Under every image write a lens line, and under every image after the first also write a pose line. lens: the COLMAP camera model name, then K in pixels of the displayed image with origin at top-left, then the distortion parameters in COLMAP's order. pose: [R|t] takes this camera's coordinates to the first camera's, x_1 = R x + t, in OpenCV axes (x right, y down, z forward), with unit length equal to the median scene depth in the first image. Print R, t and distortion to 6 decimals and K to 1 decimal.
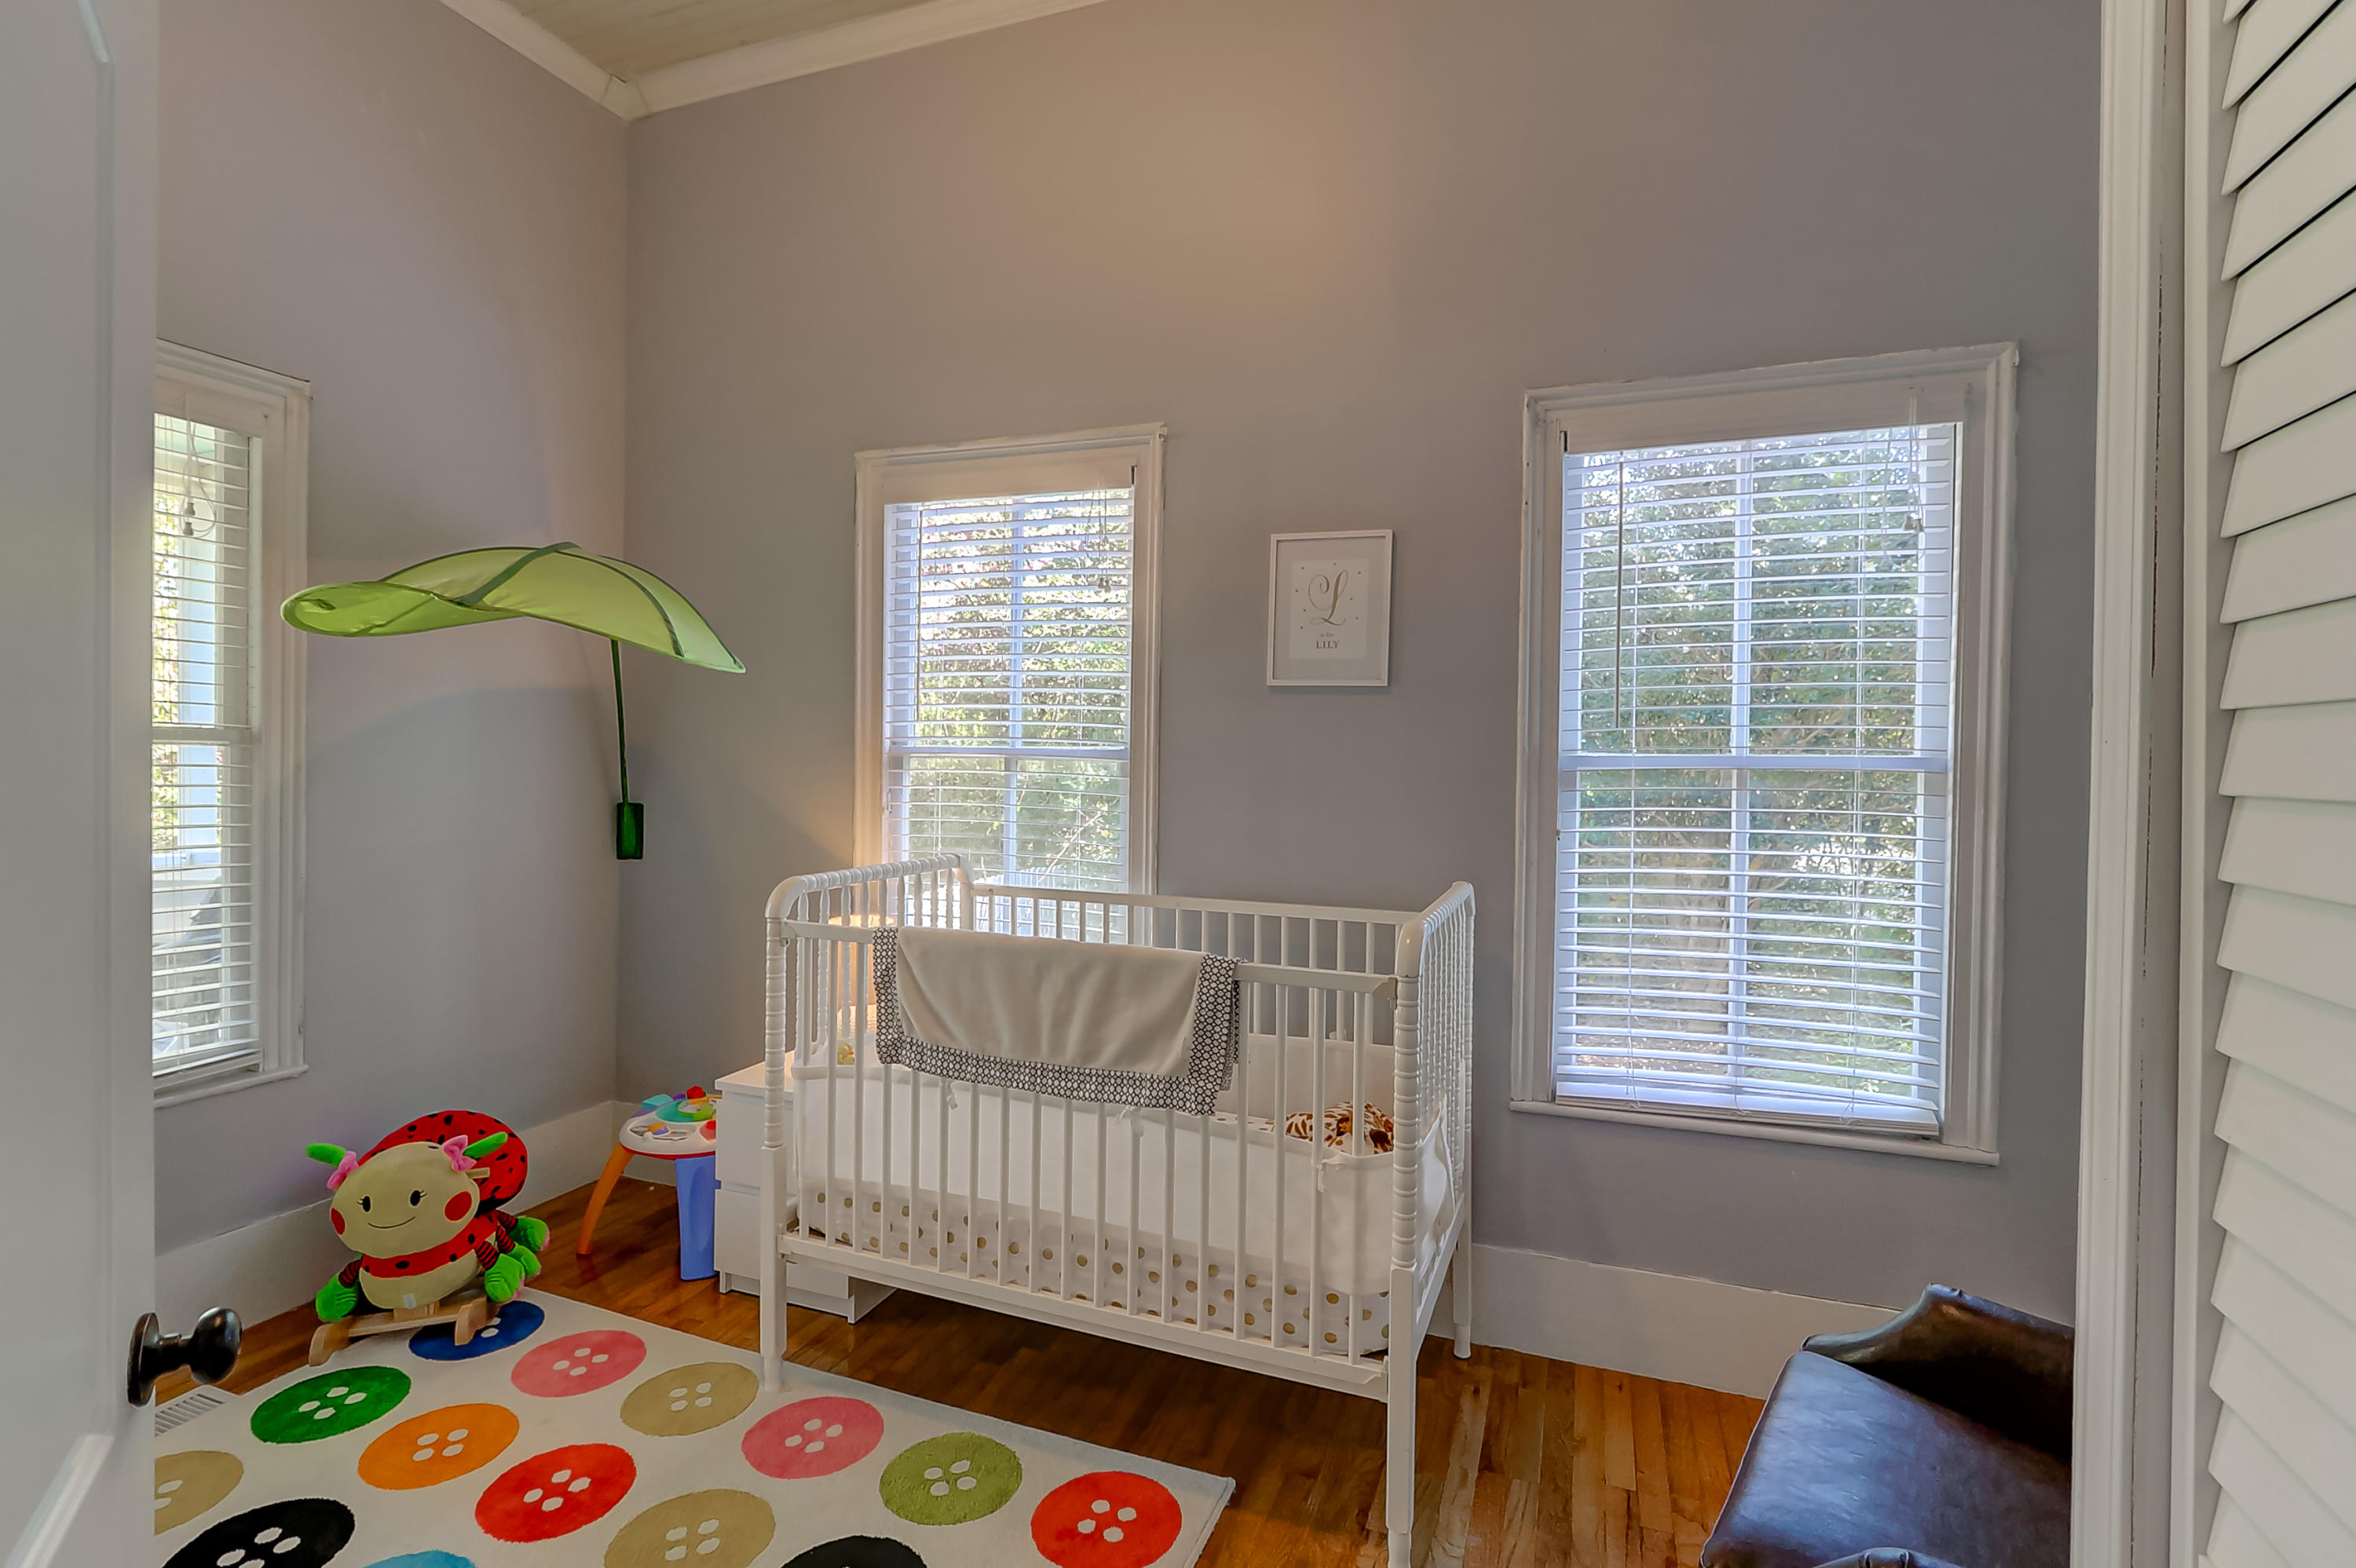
lens RADIAL K [[1102.7, 0, 1179.6], [0, 1102.7, 761.2], [0, 0, 1]] dist [0.001439, -0.005219]
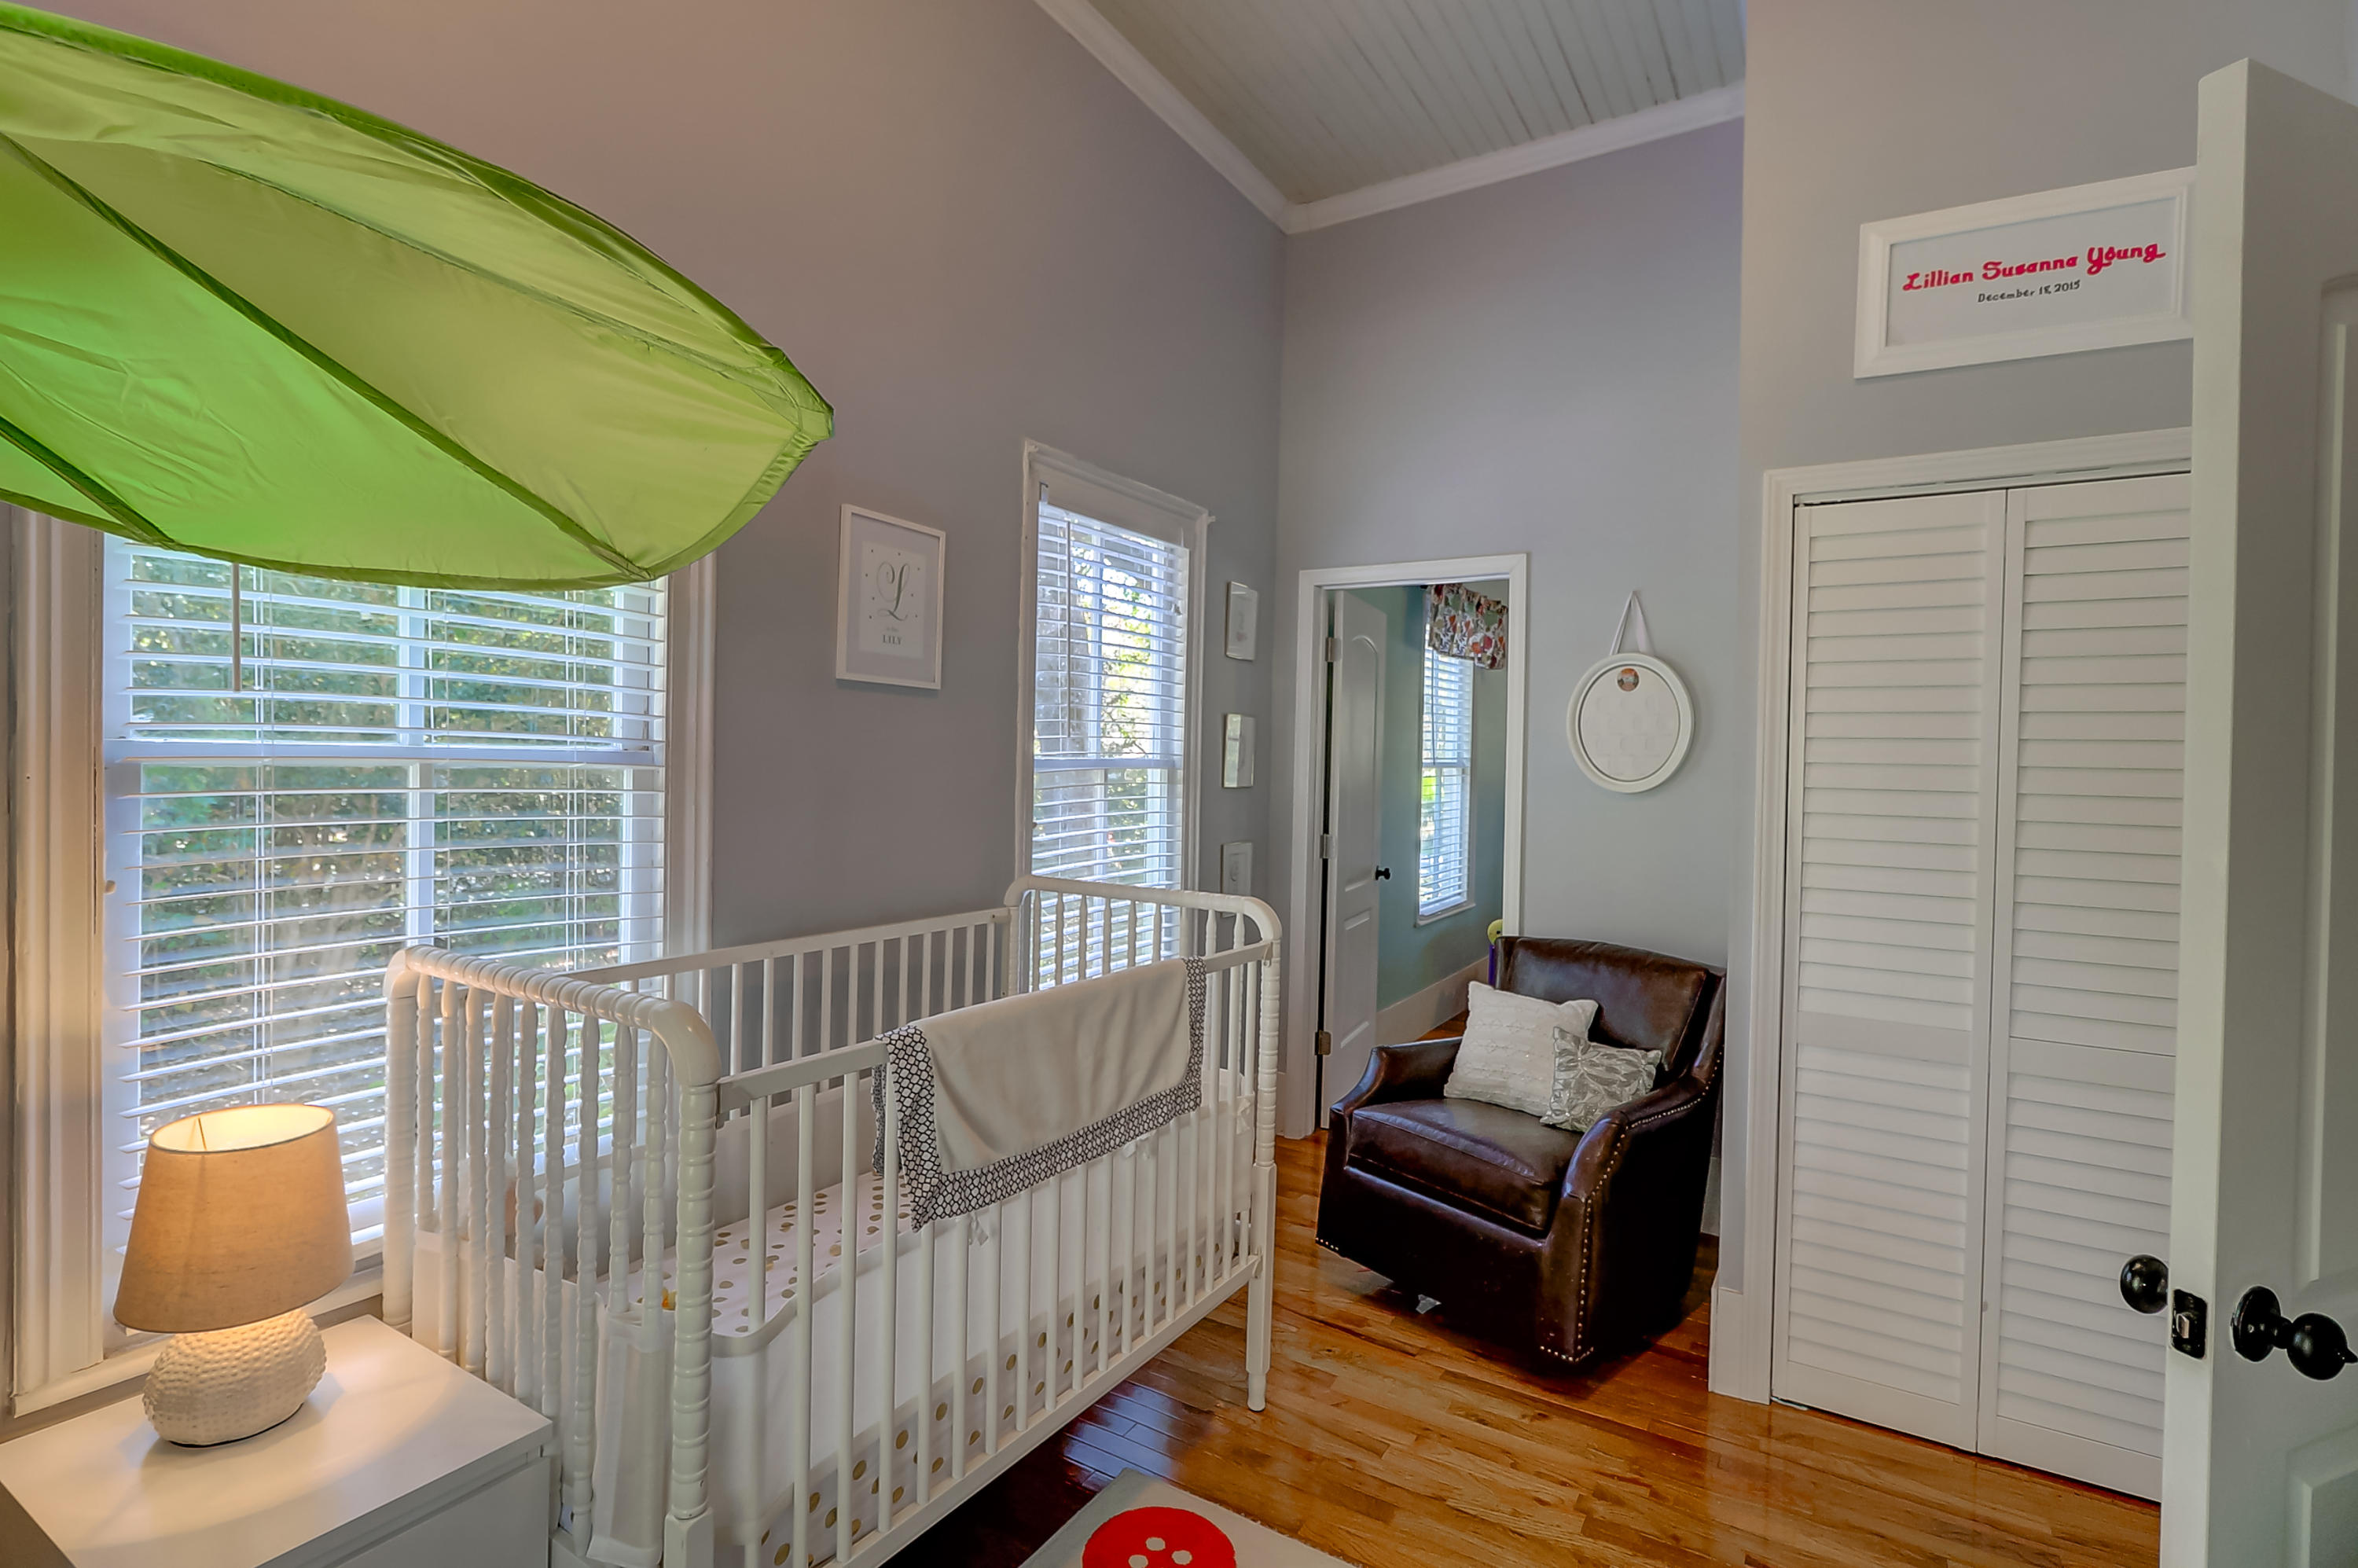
lens RADIAL K [[1103.7, 0, 1180.6], [0, 1103.7, 761.2], [0, 0, 1]] dist [0.001439, -0.005219]
pose [[0.161124, -0.009678, 0.986887, -0.737845], [-0.004478, 0.999934, 0.010537, -0.014991], [-0.986924, -0.006117, 0.161070, 0.610936]]
